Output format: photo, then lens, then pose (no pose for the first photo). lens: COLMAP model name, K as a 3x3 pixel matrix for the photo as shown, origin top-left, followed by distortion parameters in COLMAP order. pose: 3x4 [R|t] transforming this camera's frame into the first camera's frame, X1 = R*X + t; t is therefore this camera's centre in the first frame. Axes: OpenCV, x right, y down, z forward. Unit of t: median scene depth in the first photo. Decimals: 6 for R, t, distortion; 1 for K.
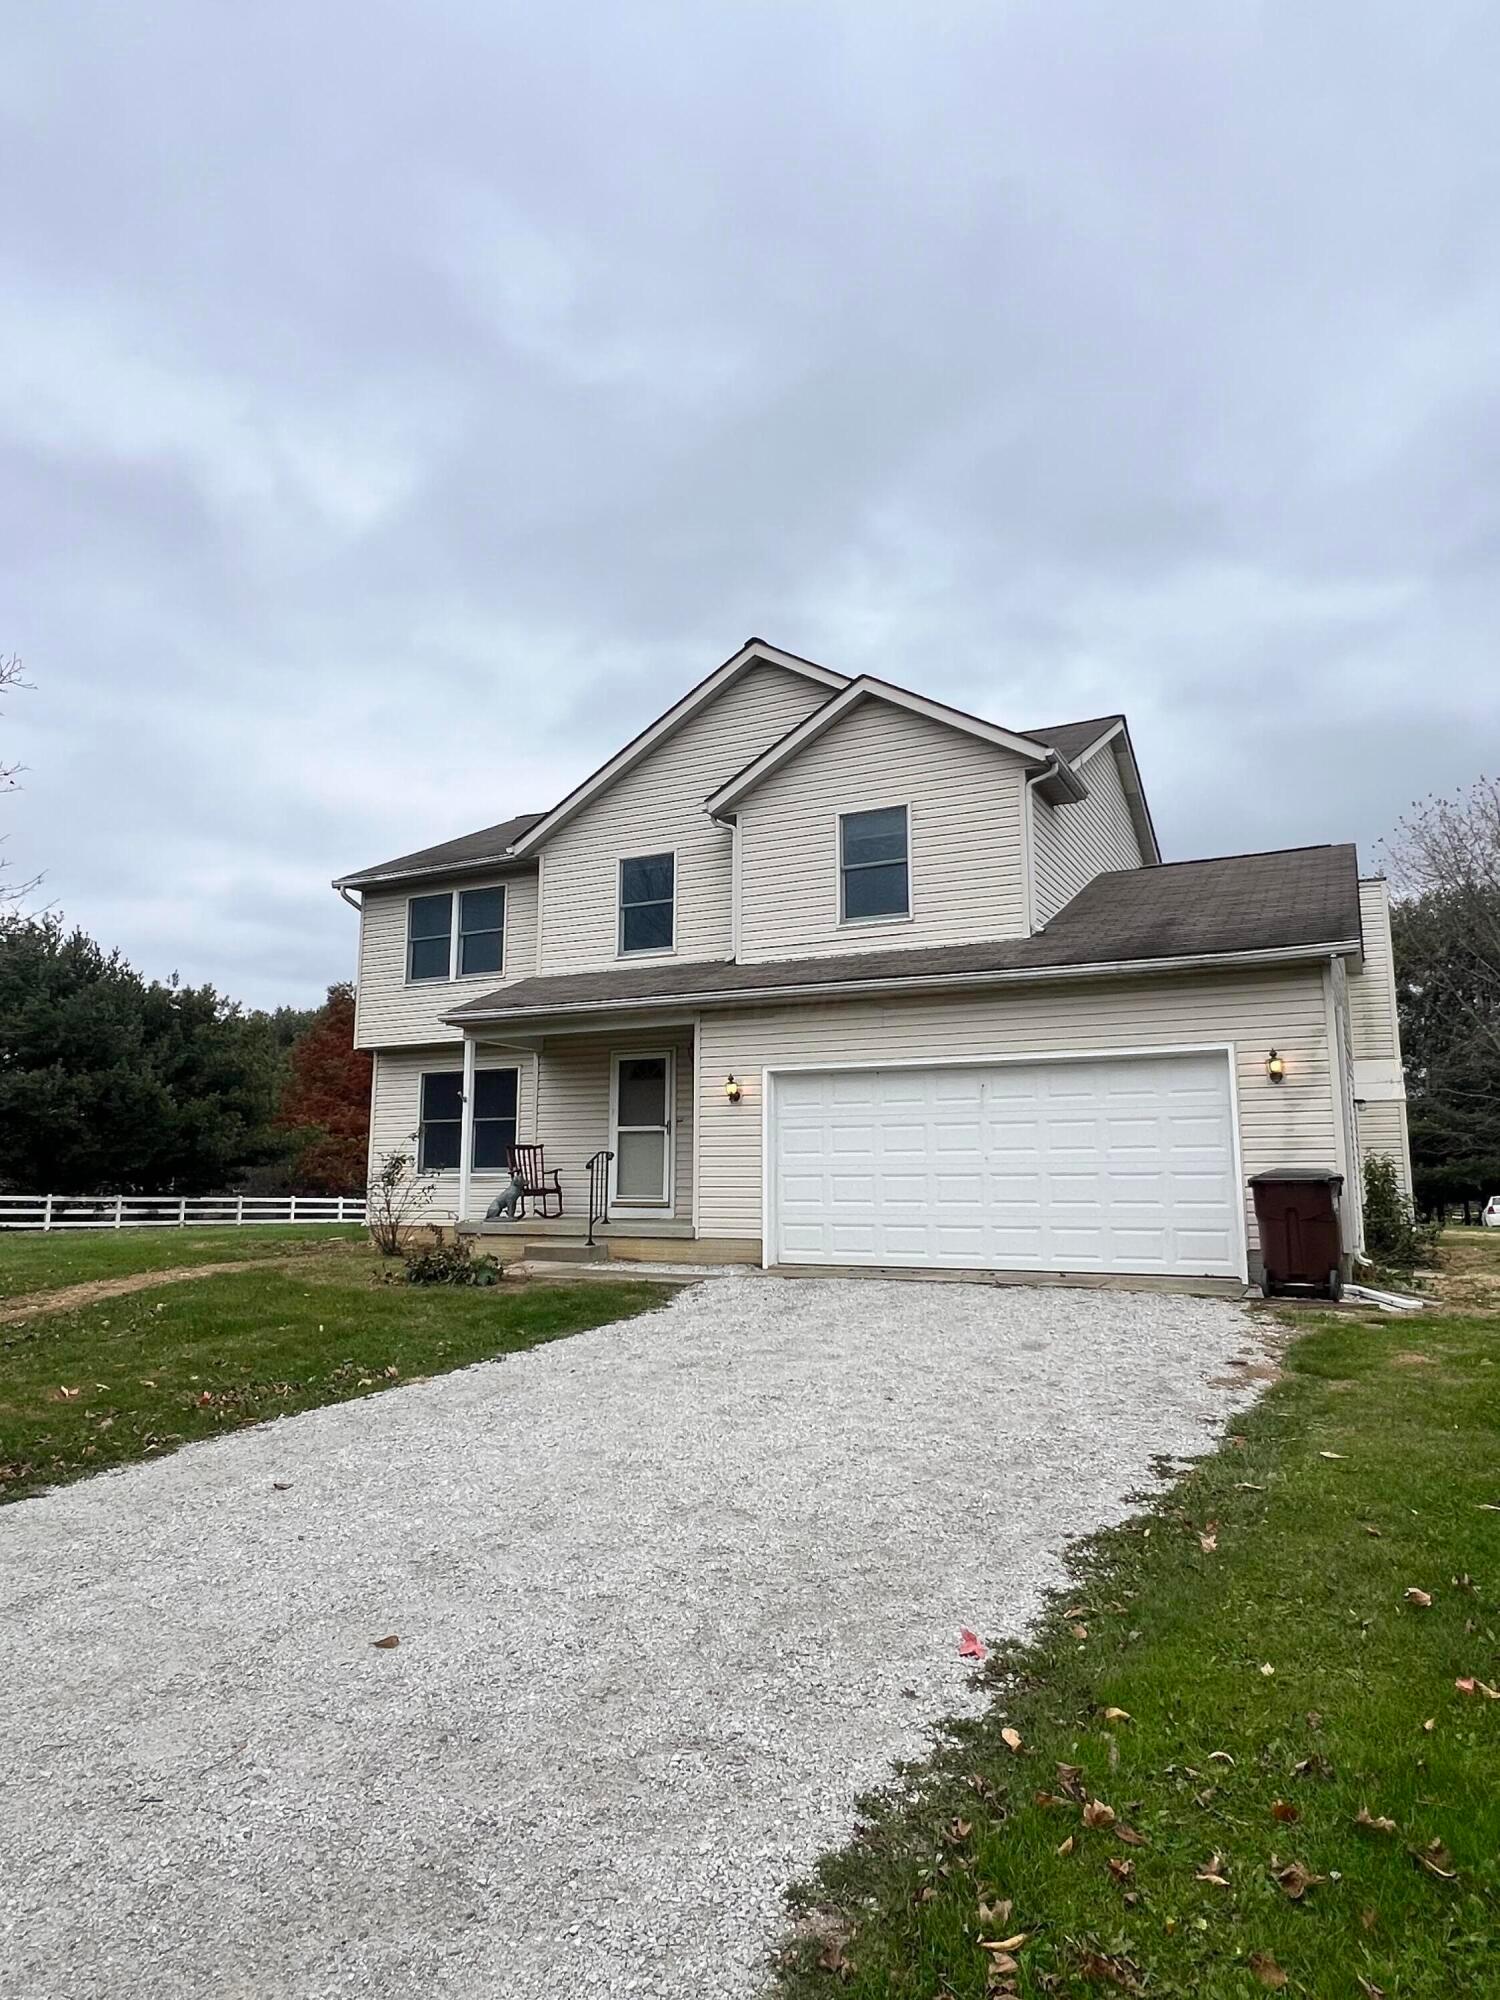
lens RADIAL K [[1231.2, 0, 751.4], [0, 1231.2, 1002.8], [0, 0, 1]] dist [-0.002837, -0.000310]
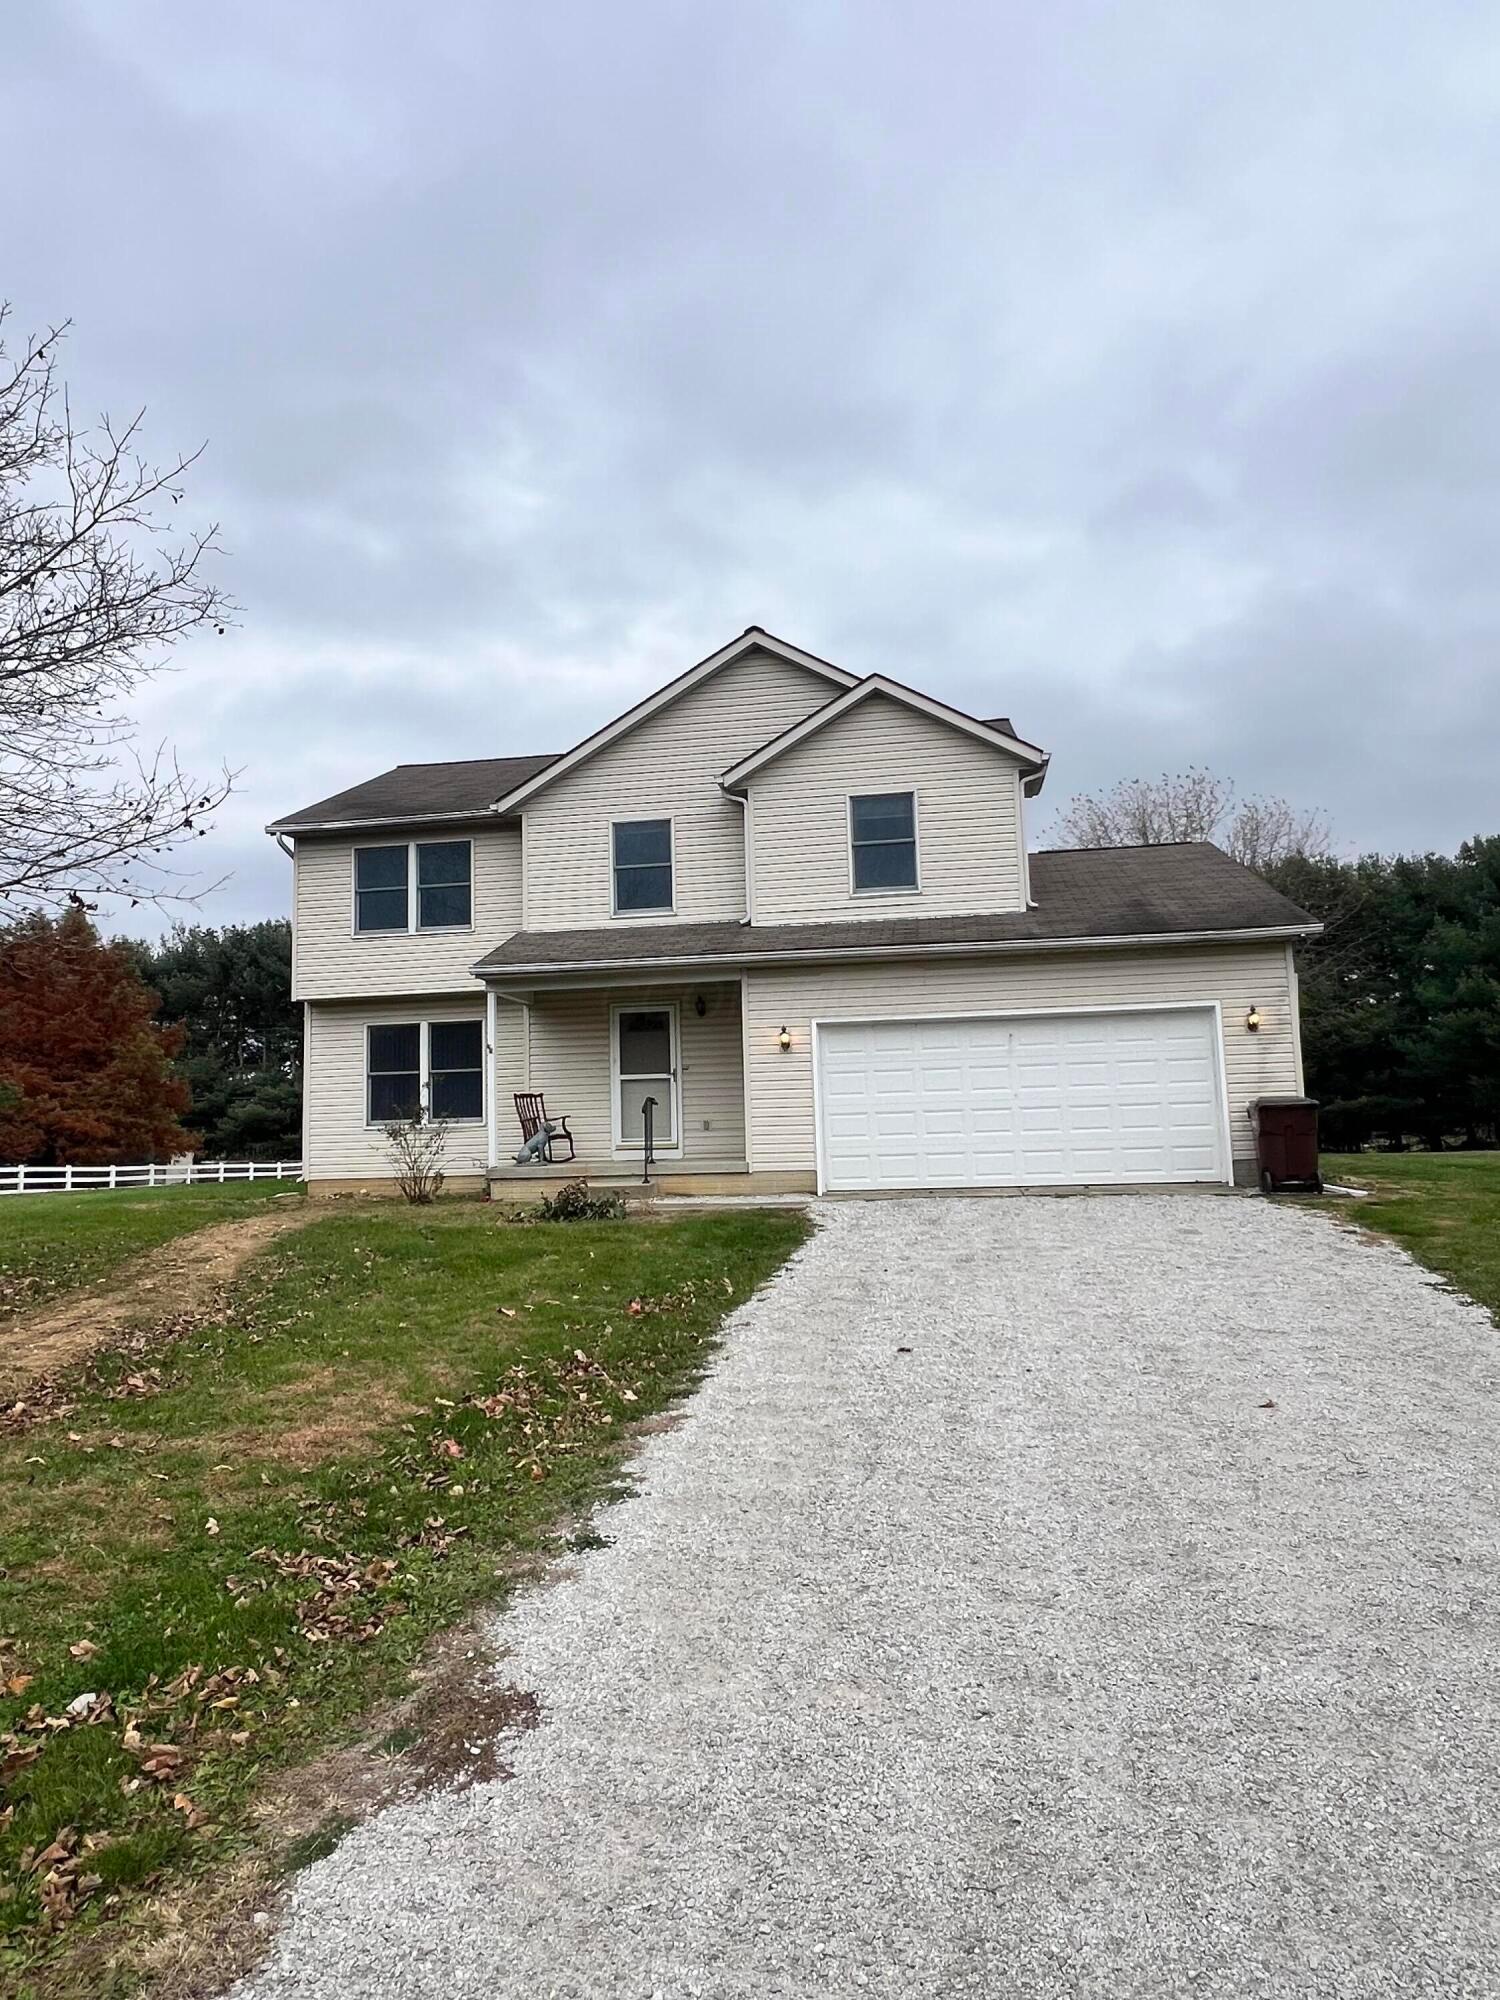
lens RADIAL K [[1231.2, 0, 746.0], [0, 1231.2, 1001.2], [0, 0, 1]] dist [-0.002837, -0.000310]
pose [[0.947780, 0.007870, 0.318828, -0.356856], [-0.018276, 0.999393, 0.029662, 0.003174], [-0.318401, -0.033940, 0.947348, -0.042429]]
